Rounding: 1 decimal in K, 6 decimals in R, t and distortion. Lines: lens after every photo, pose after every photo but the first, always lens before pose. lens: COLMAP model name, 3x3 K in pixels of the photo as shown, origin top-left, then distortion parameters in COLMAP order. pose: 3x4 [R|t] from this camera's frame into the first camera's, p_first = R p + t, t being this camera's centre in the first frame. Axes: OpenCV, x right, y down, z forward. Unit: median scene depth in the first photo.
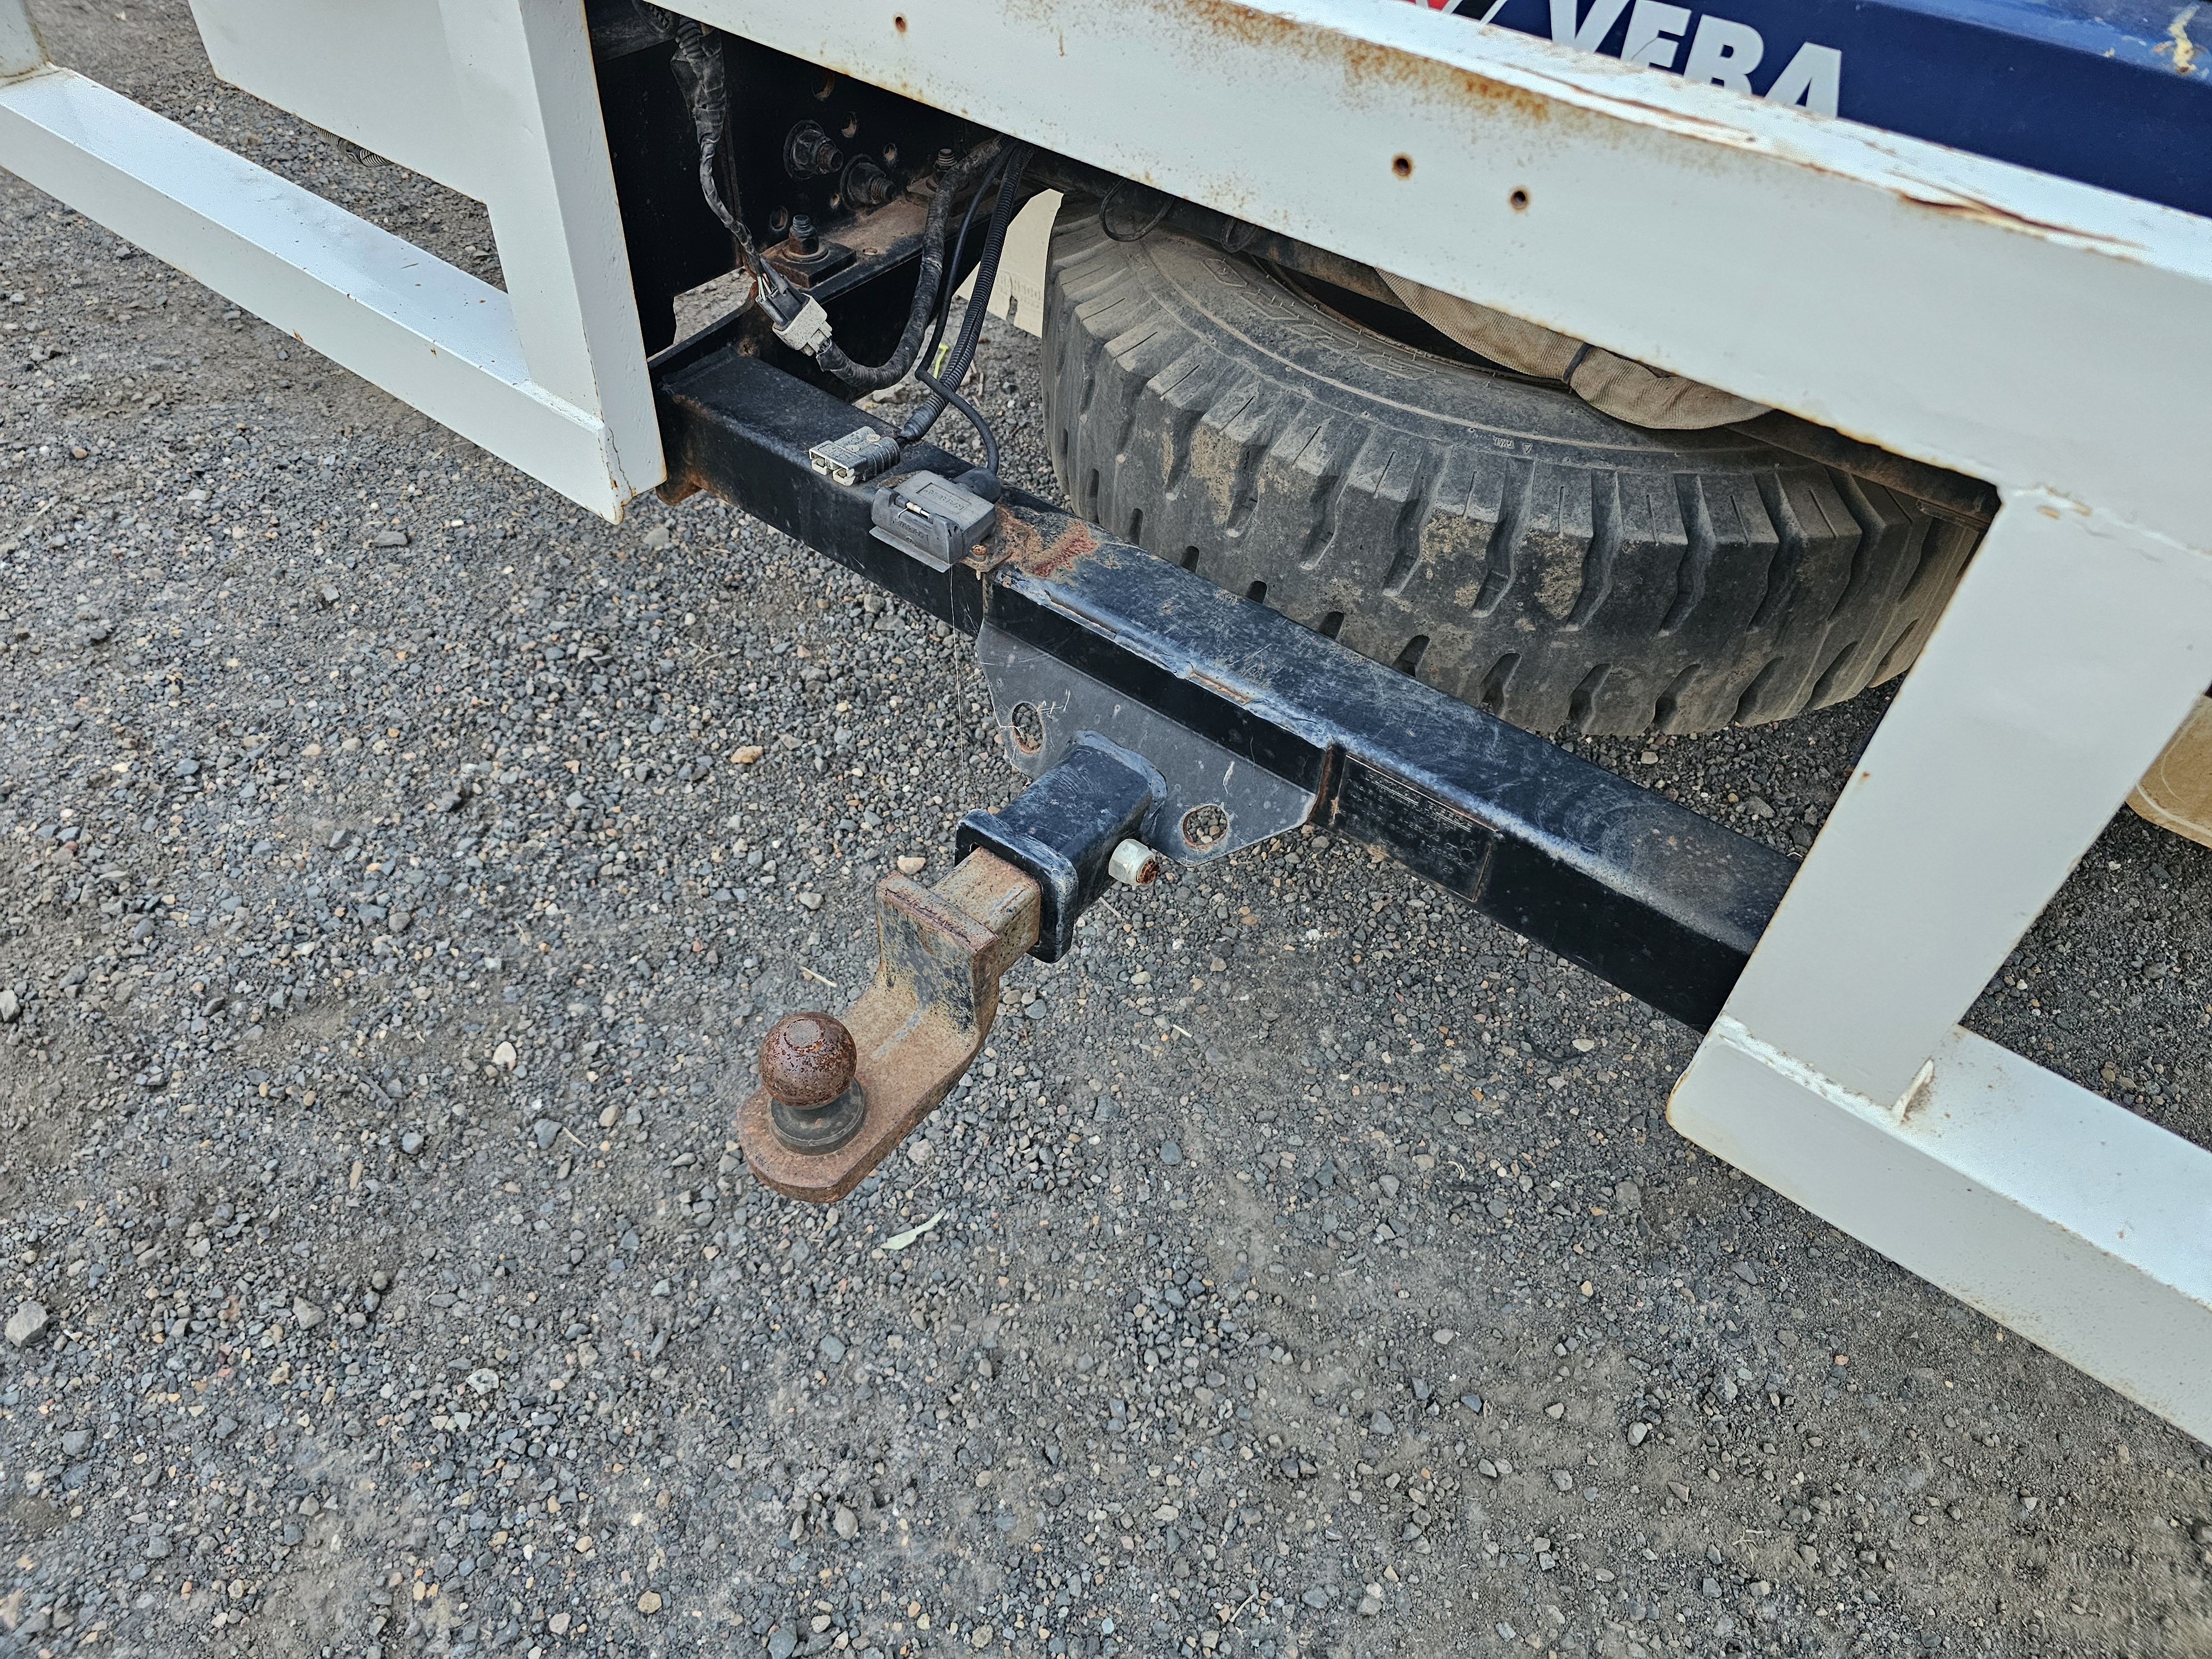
lens RADIAL K [[1490.3, 0, 1098.7], [0, 1490.3, 830.2], [0, 0, 1]] dist [0.037098, -0.027144]
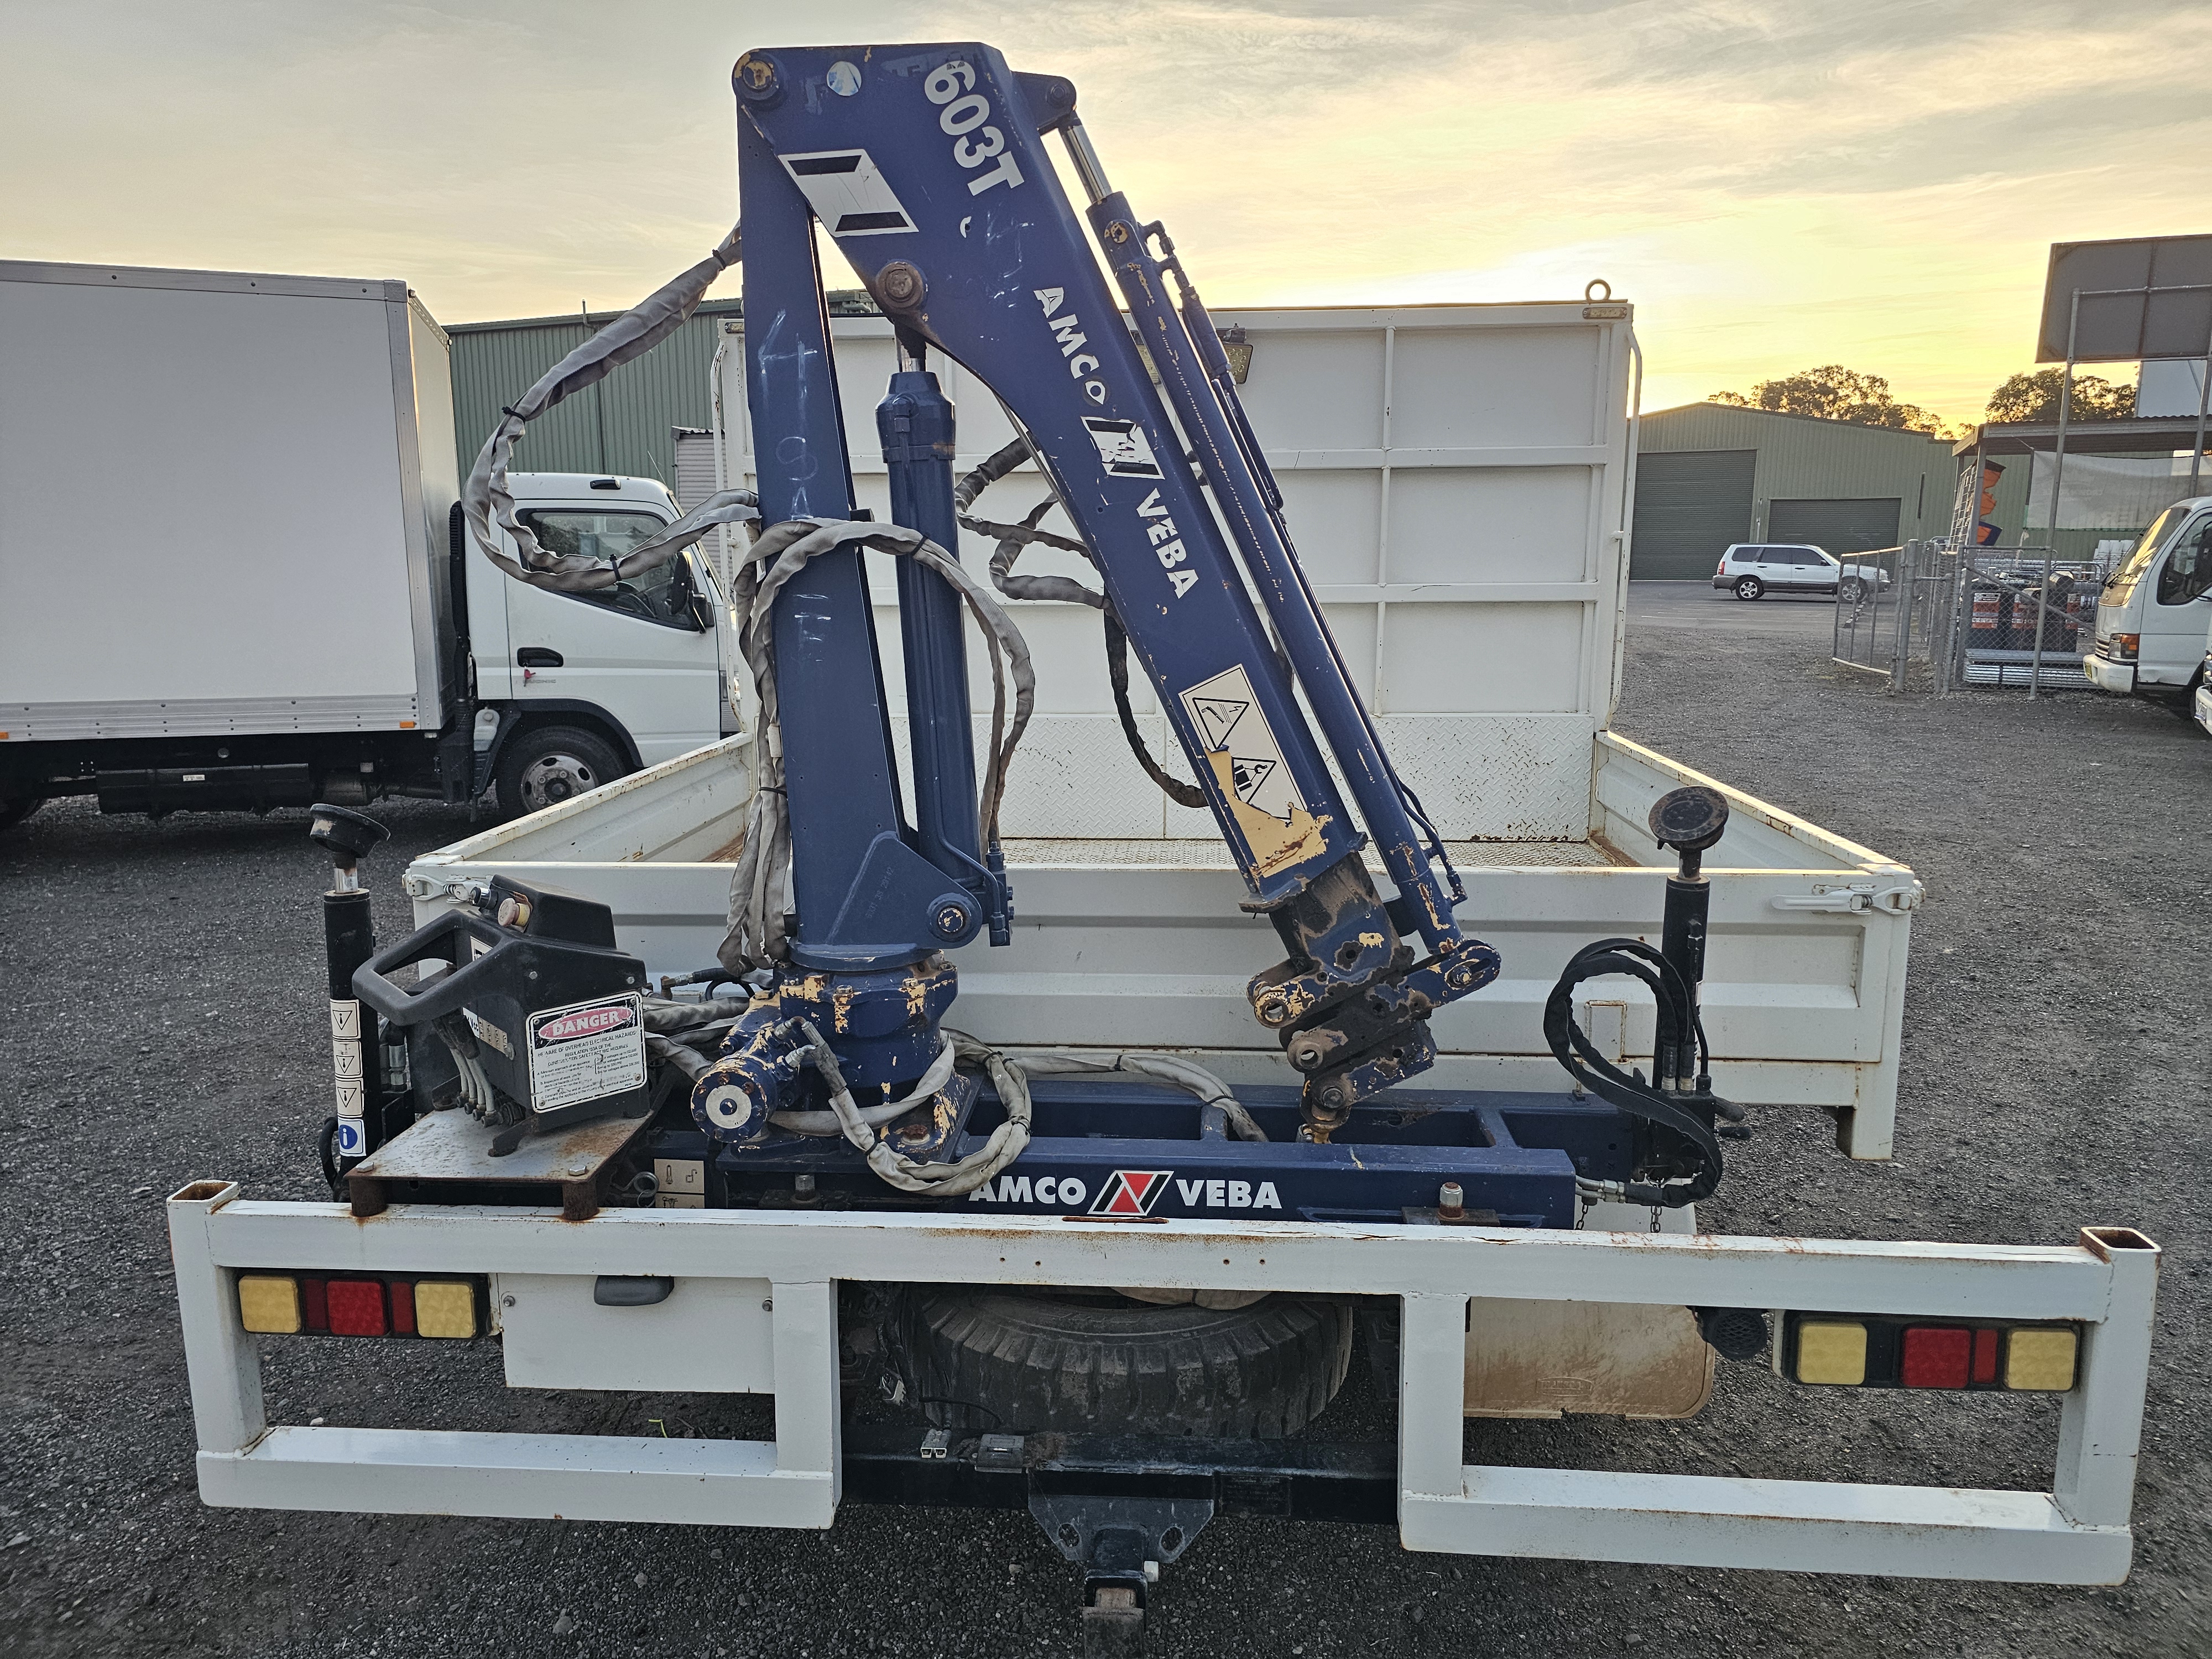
lens RADIAL K [[1490.3, 0, 1099.9], [0, 1490.3, 822.8], [0, 0, 1]] dist [0.037098, -0.027144]
pose [[0.828066, -0.144167, 0.541778, -1.005830], [0.428018, 0.786707, -0.444850, 0.099521], [-0.362088, 0.600256, 0.713151, -1.124193]]
